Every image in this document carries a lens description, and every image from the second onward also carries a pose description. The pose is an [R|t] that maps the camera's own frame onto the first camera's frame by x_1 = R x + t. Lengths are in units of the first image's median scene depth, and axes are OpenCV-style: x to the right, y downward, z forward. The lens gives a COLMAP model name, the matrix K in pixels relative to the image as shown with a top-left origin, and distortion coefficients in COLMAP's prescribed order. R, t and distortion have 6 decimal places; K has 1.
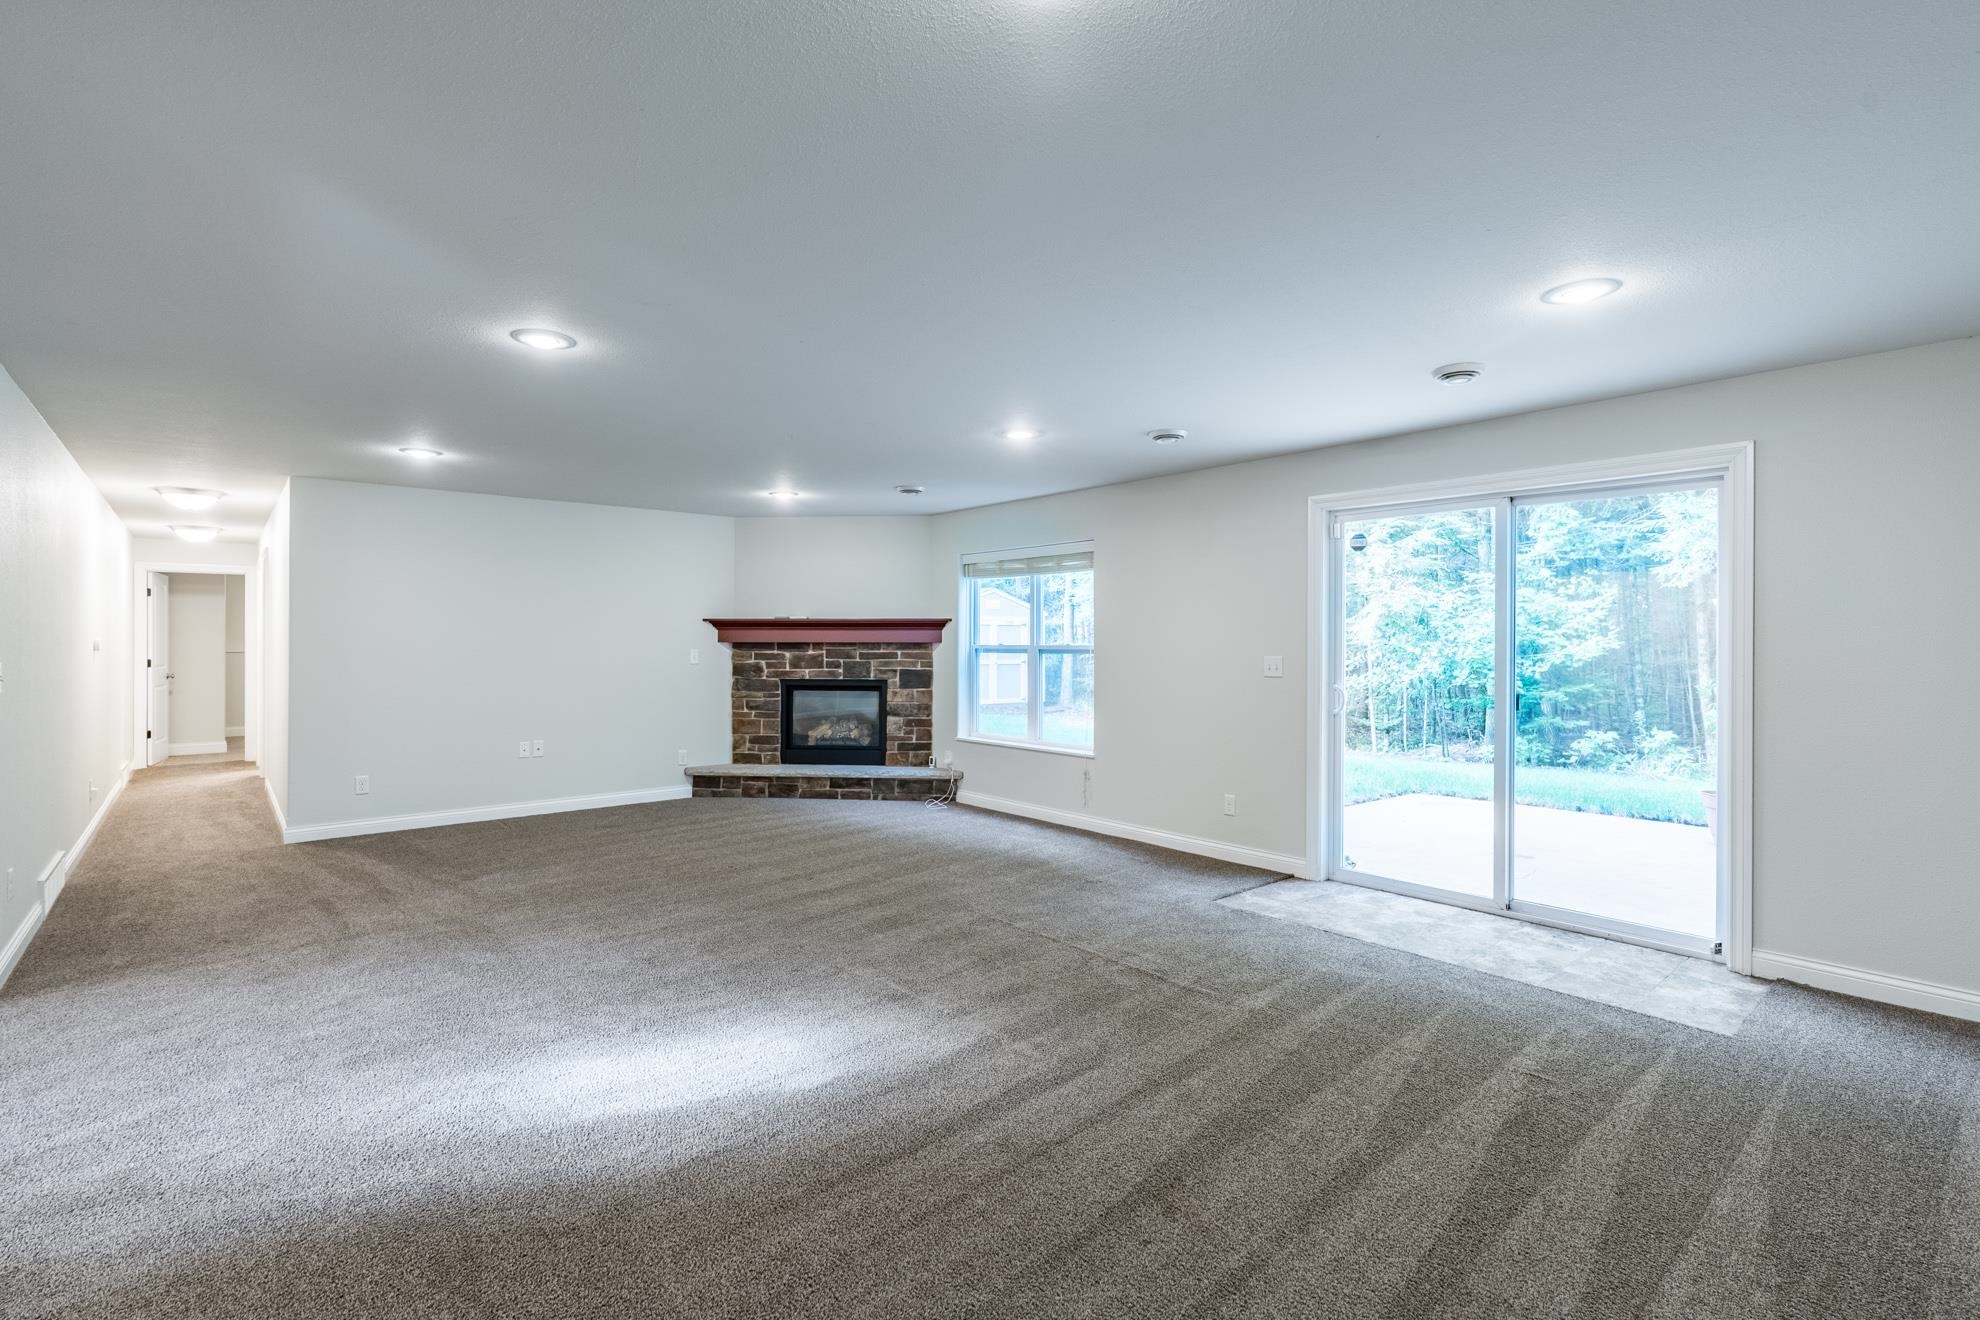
lens RADIAL K [[901.8, 0, 1008.4], [0, 901.8, 646.0], [0, 0, 1]] dist [-0.001964, -0.000070]
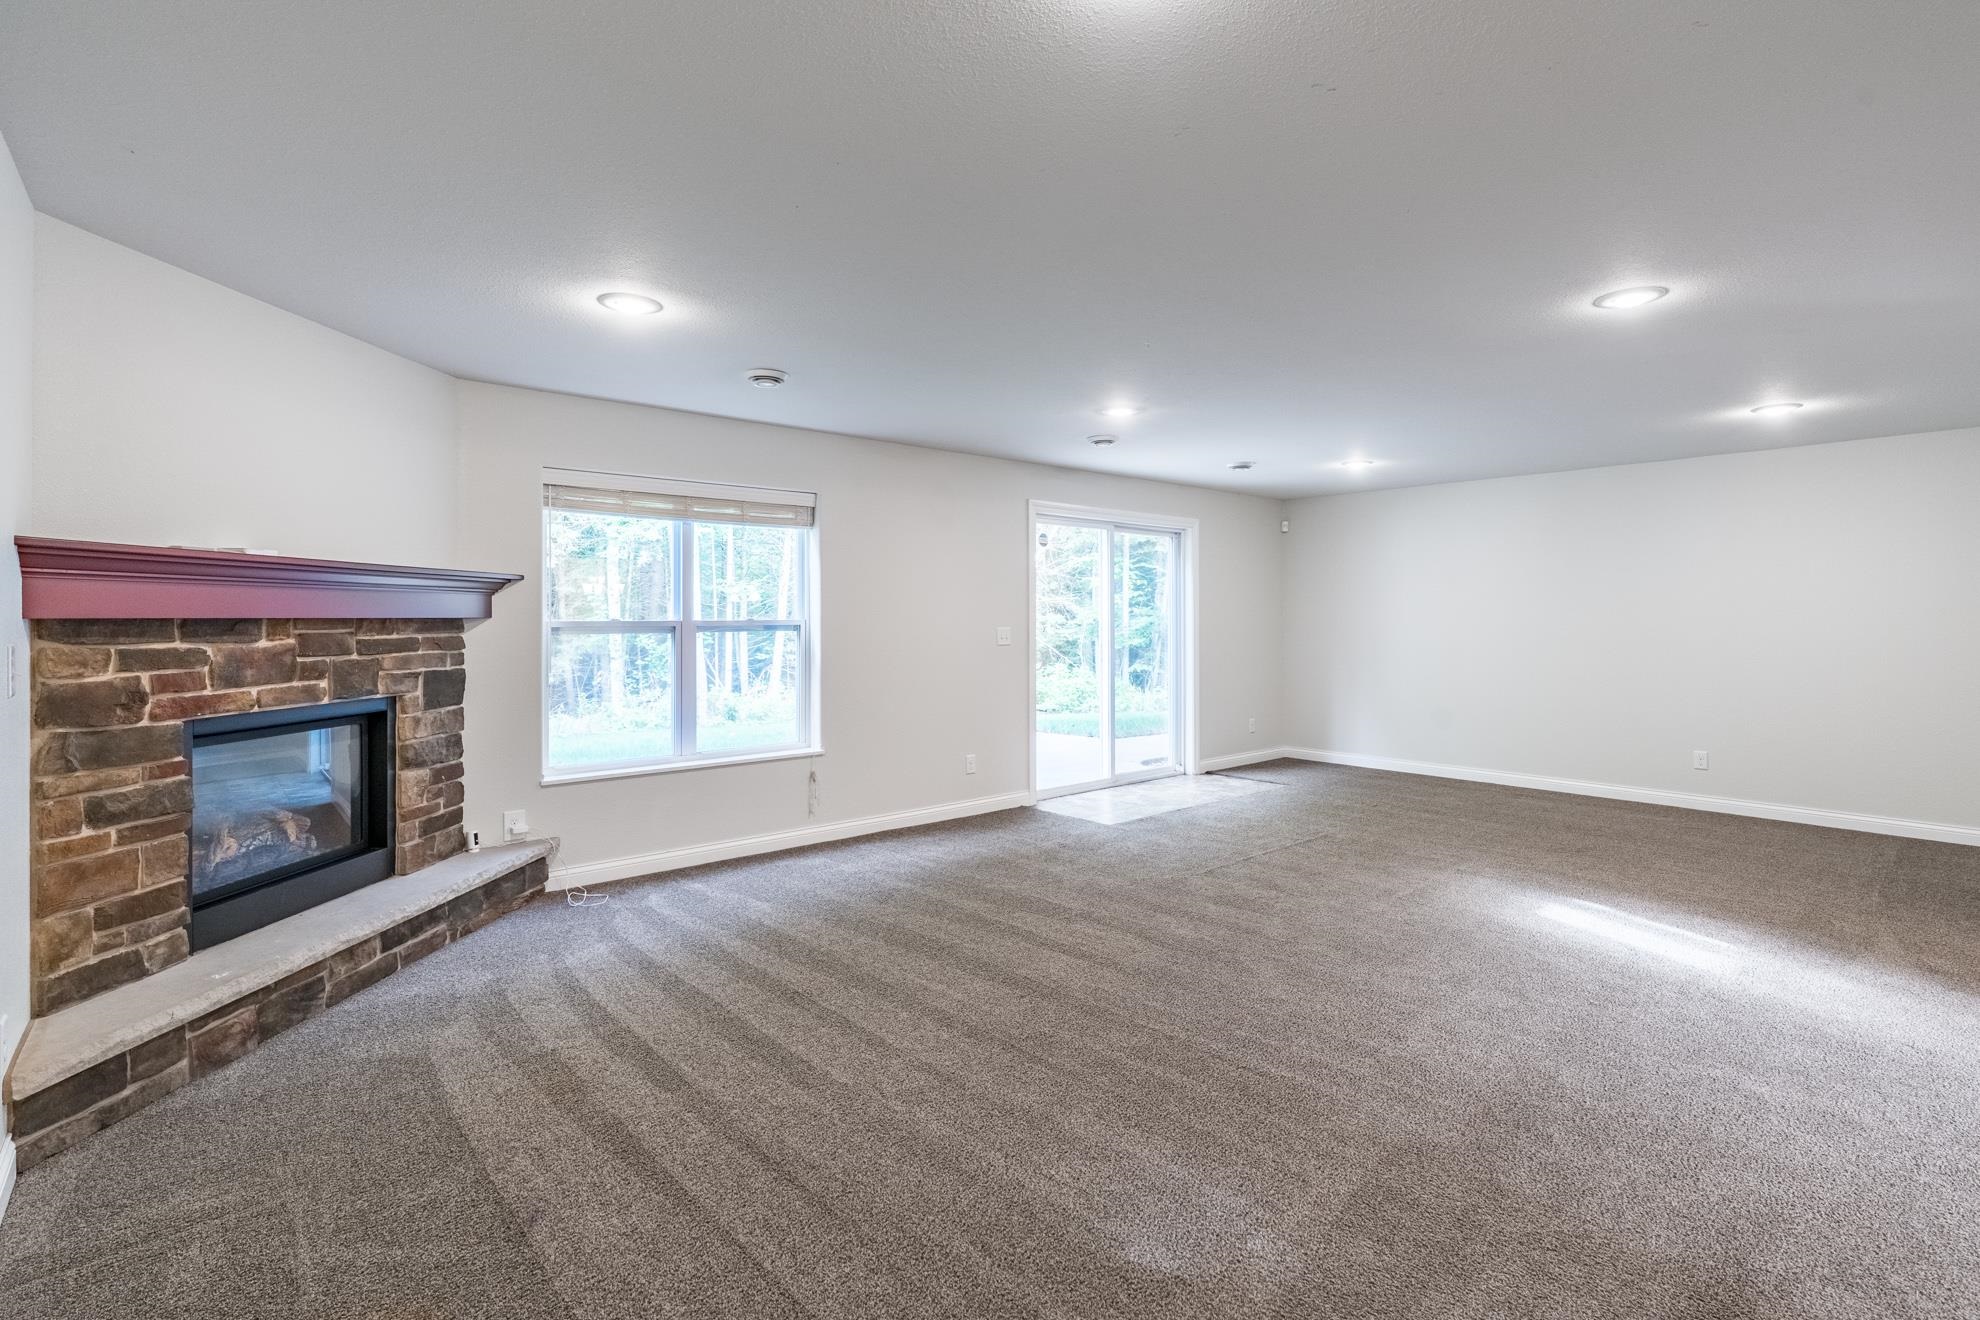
lens RADIAL K [[901.8, 0, 994.2], [0, 901.8, 607.3], [0, 0, 1]] dist [-0.001964, -0.000070]
pose [[0.021288, 0.007431, 0.999746, -0.607894], [0.004799, 0.999960, -0.007535, -0.004184], [-0.999762, 0.004958, 0.021252, 0.676572]]
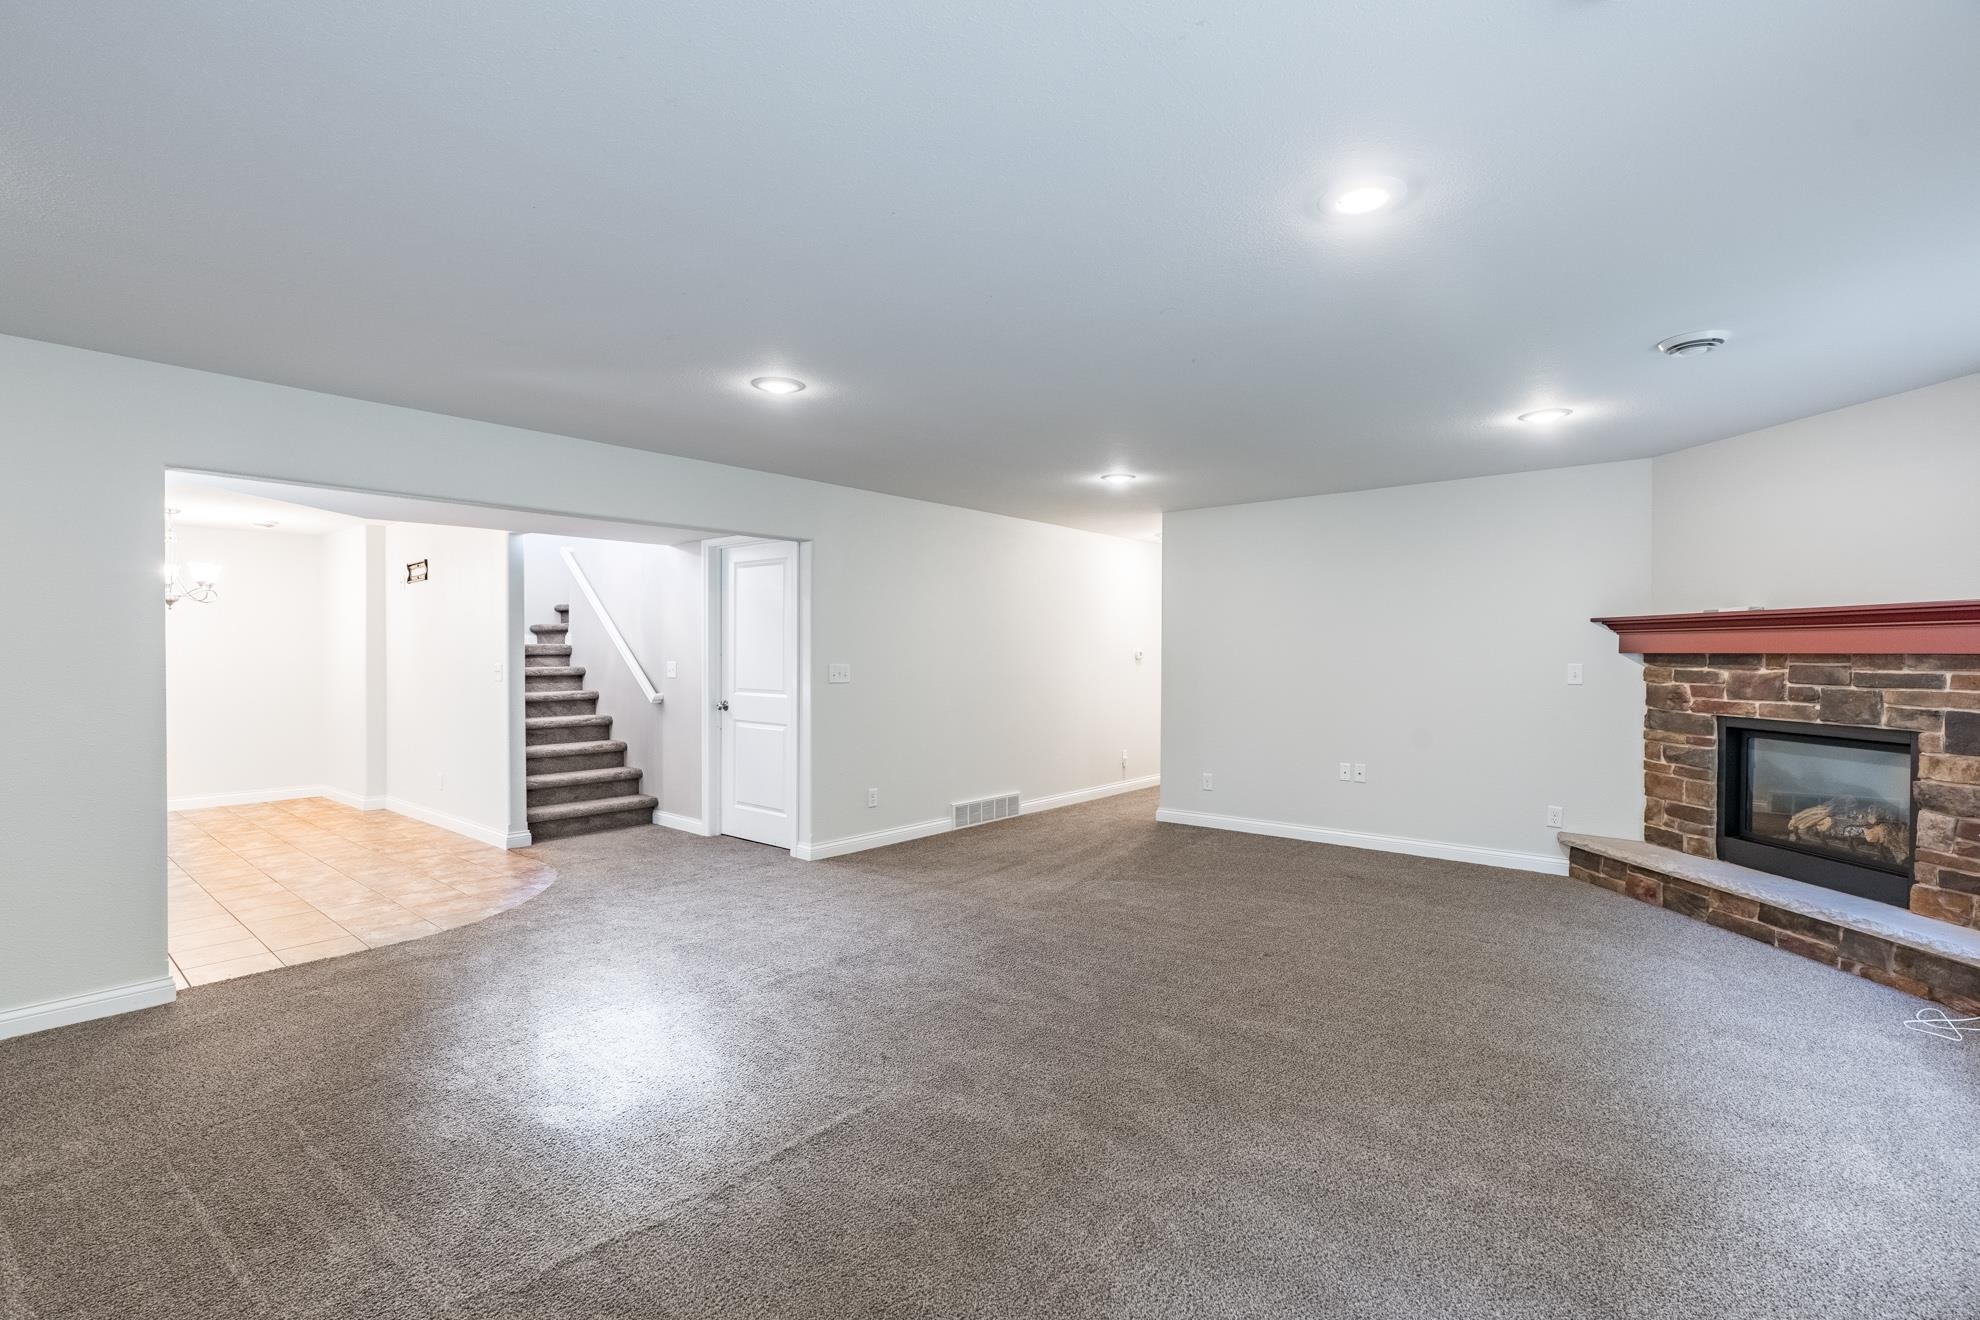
lens RADIAL K [[901.8, 0, 985.3], [0, 901.8, 656.8], [0, 0, 1]] dist [-0.001964, -0.000070]
pose [[0.136100, 0.003833, -0.990688, 0.268206], [-0.002916, 0.999990, 0.003469, -0.002429], [0.990691, 0.002417, 0.136110, 0.449874]]
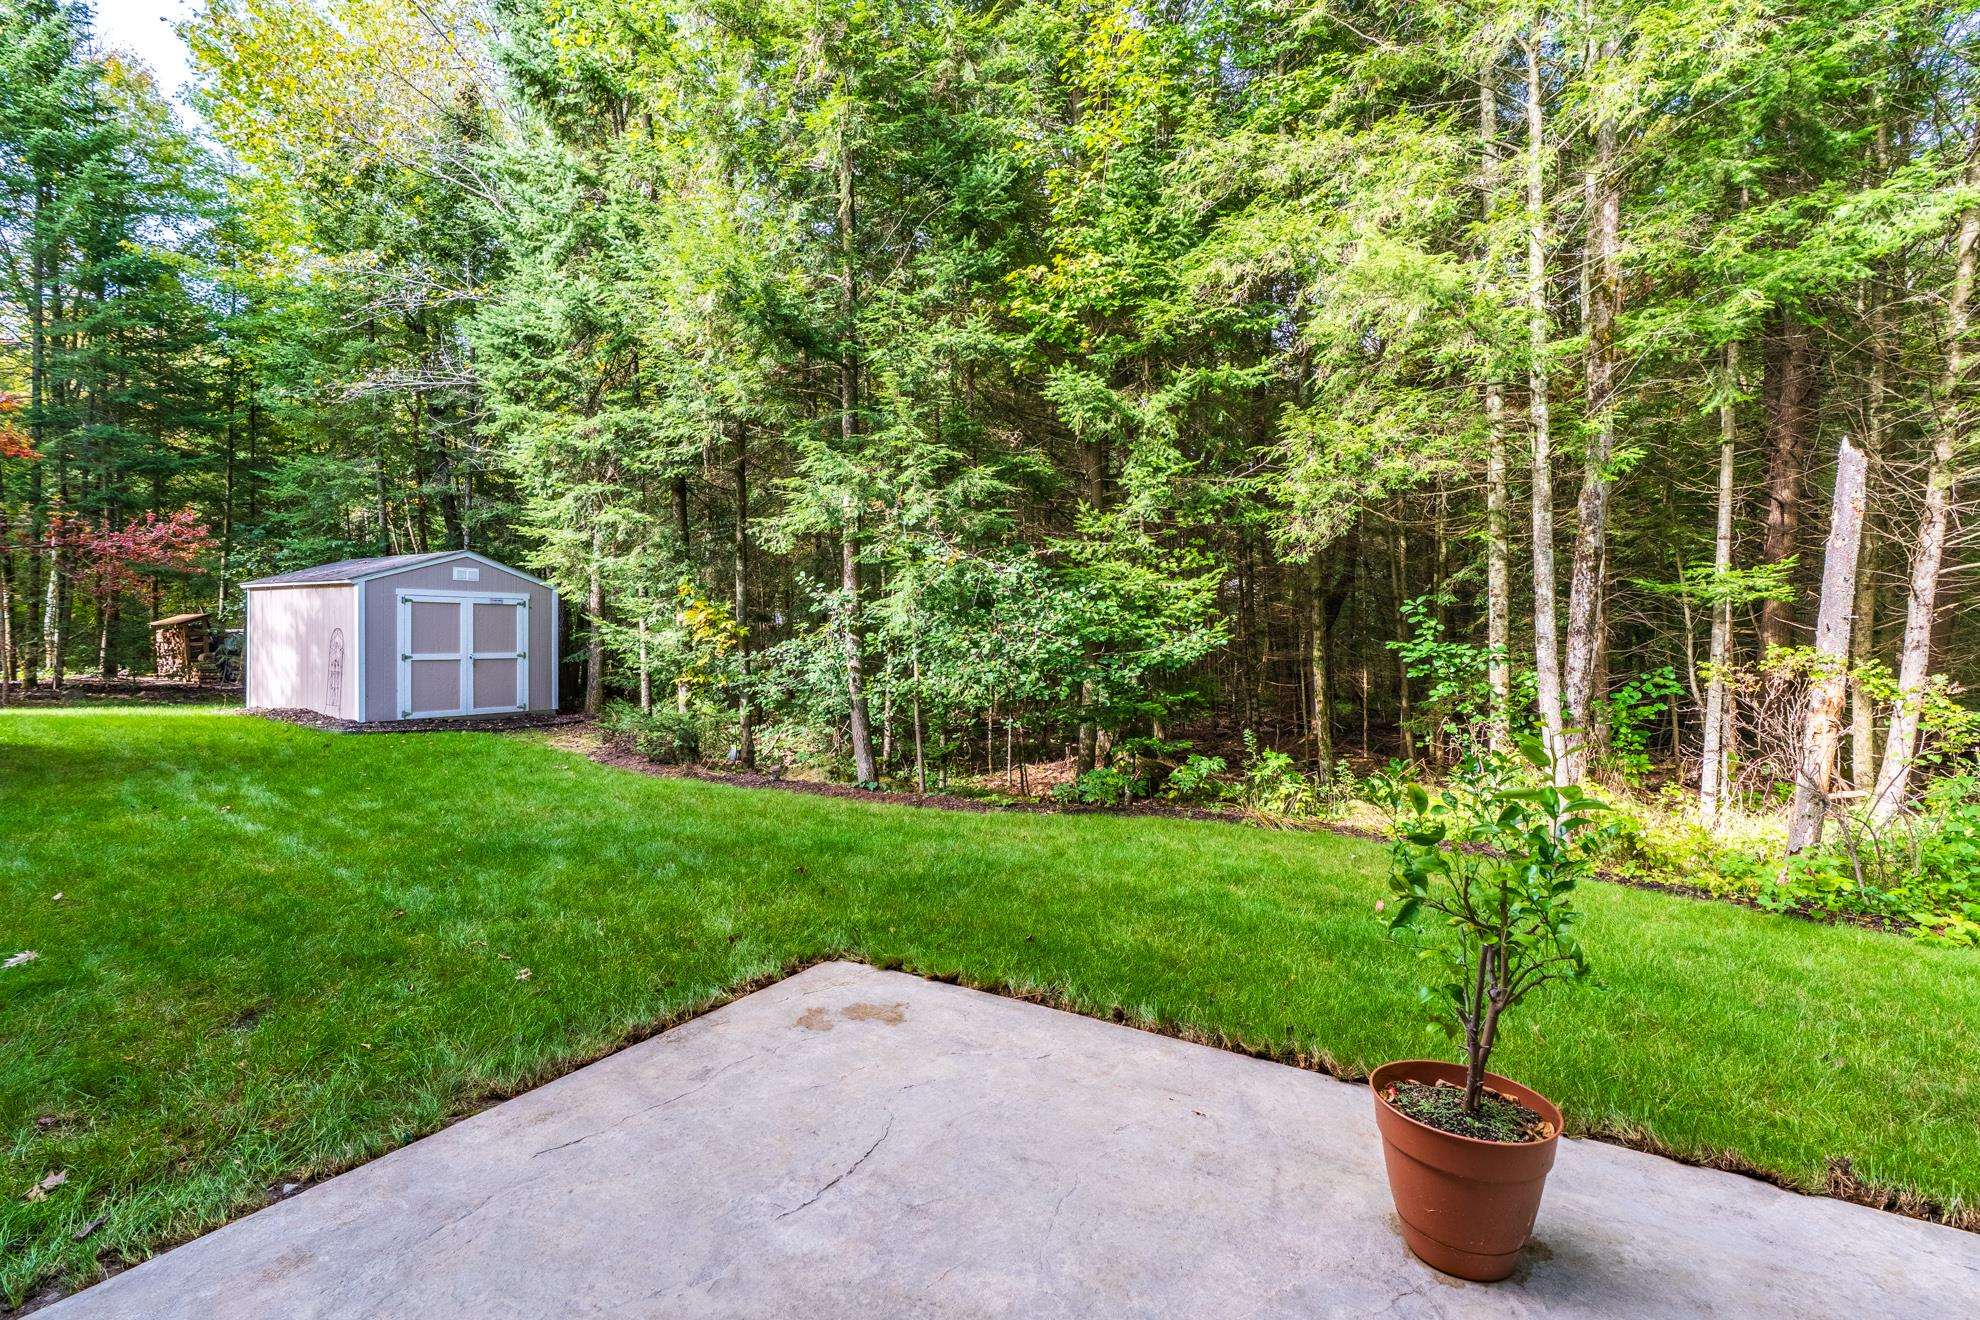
lens RADIAL K [[901.8, 0, 978.8], [0, 901.8, 661.8], [0, 0, 1]] dist [-0.001964, -0.000070]
pose [[0.952433, -0.006504, 0.304678, 0.138764], [-0.004609, 0.999350, 0.035740, -0.004474], [-0.304712, -0.035444, 0.951785, 0.192676]]
